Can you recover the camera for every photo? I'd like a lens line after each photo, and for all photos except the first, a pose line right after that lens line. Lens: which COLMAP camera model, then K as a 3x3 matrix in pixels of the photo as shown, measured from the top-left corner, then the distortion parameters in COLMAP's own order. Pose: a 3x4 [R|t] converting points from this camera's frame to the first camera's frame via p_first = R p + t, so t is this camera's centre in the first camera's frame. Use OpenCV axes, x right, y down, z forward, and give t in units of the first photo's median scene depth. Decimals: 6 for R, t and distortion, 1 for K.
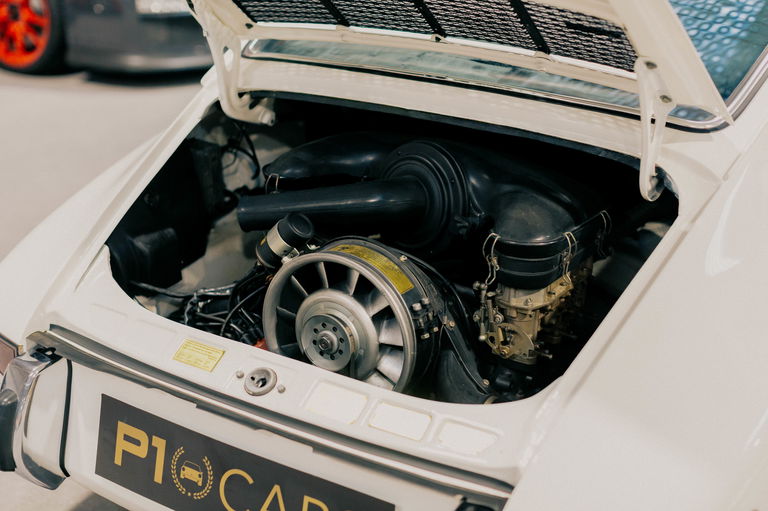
lens RADIAL K [[1104.7, 0, 384.0], [0, 1104.7, 255.5], [0, 0, 1]] dist [0.014462, 0.023507]
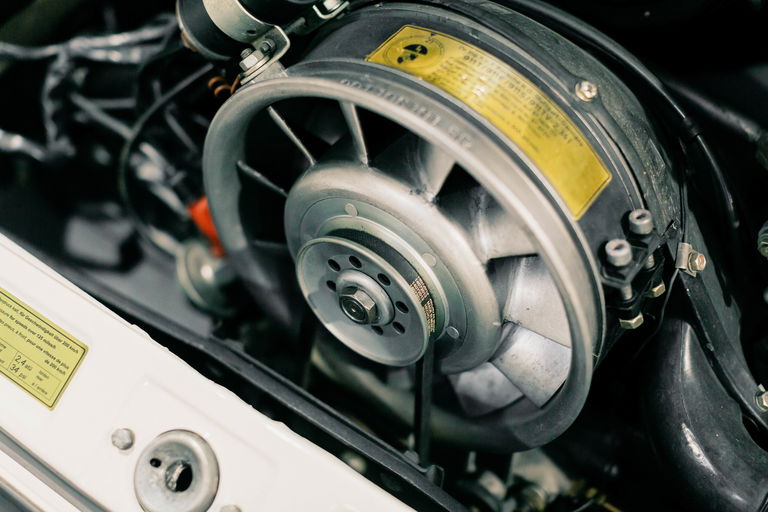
lens RADIAL K [[1078.4, 0, 384.0], [0, 1078.4, 256.0], [0, 0, 1]] dist [0.001278, 0.045117]
pose [[0.998313, 0.038451, -0.043504, -0.028850], [-0.012288, 0.872230, 0.488942, -0.115723], [0.056746, -0.487583, 0.871231, 0.682474]]
